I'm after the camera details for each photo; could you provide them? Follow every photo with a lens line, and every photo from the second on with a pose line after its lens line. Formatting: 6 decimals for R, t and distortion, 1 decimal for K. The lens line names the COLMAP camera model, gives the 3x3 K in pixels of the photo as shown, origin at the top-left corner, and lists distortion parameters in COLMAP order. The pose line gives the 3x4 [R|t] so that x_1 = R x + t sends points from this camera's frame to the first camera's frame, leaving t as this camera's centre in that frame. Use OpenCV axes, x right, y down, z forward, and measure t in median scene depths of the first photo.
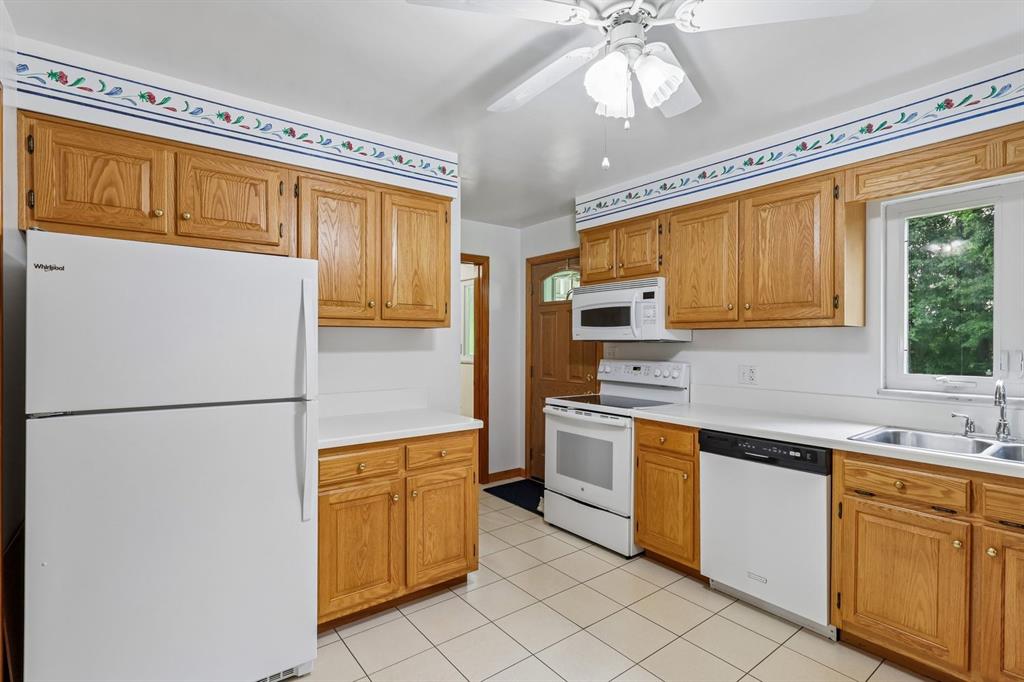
lens RADIAL K [[489.0, 0, 512.2], [0, 489.0, 343.1], [0, 0, 1]] dist [0.004216, -0.000250]
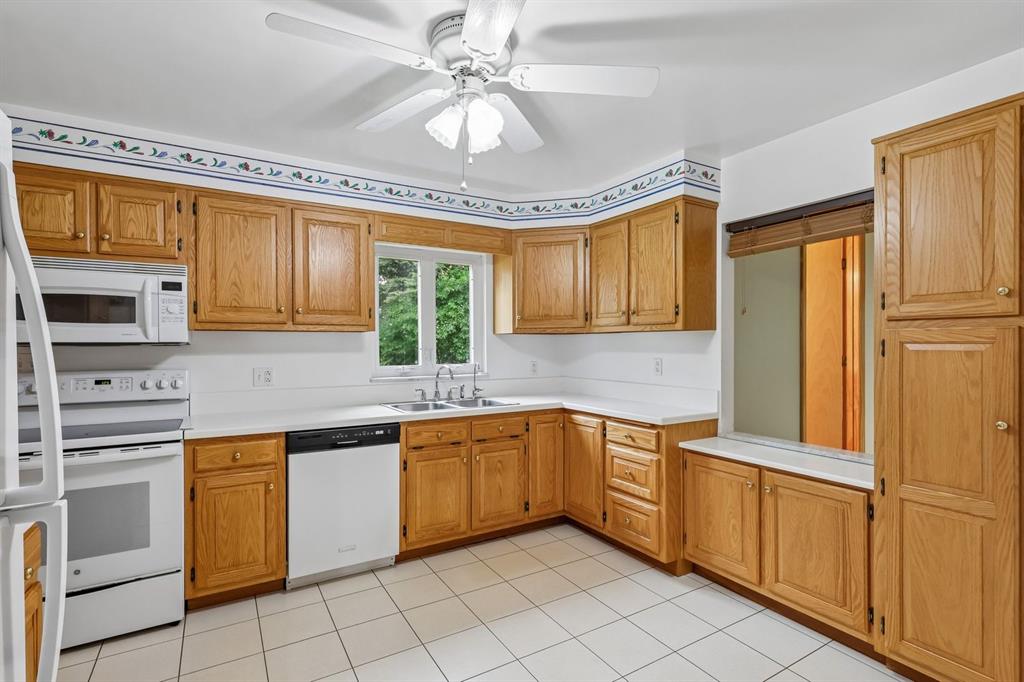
lens RADIAL K [[489.0, 0, 509.4], [0, 489.0, 344.9], [0, 0, 1]] dist [0.004216, -0.000250]
pose [[0.121450, -0.004910, 0.992585, -0.542556], [0.006638, 0.999969, 0.004134, -0.002387], [-0.992575, 0.006087, 0.121479, 0.437238]]
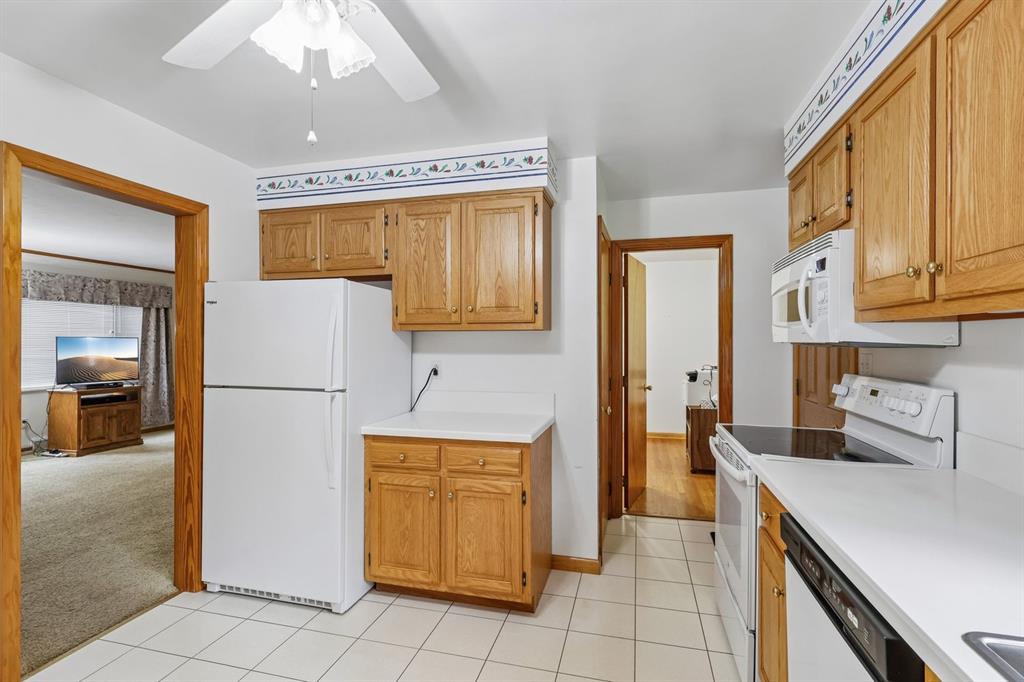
lens RADIAL K [[489.0, 0, 512.8], [0, 489.0, 341.7], [0, 0, 1]] dist [0.004216, -0.000250]
pose [[0.611217, -0.001323, -0.791462, 0.623428], [-0.002909, 0.999988, -0.003919, -0.005610], [0.791458, 0.004698, 0.611206, 0.443036]]
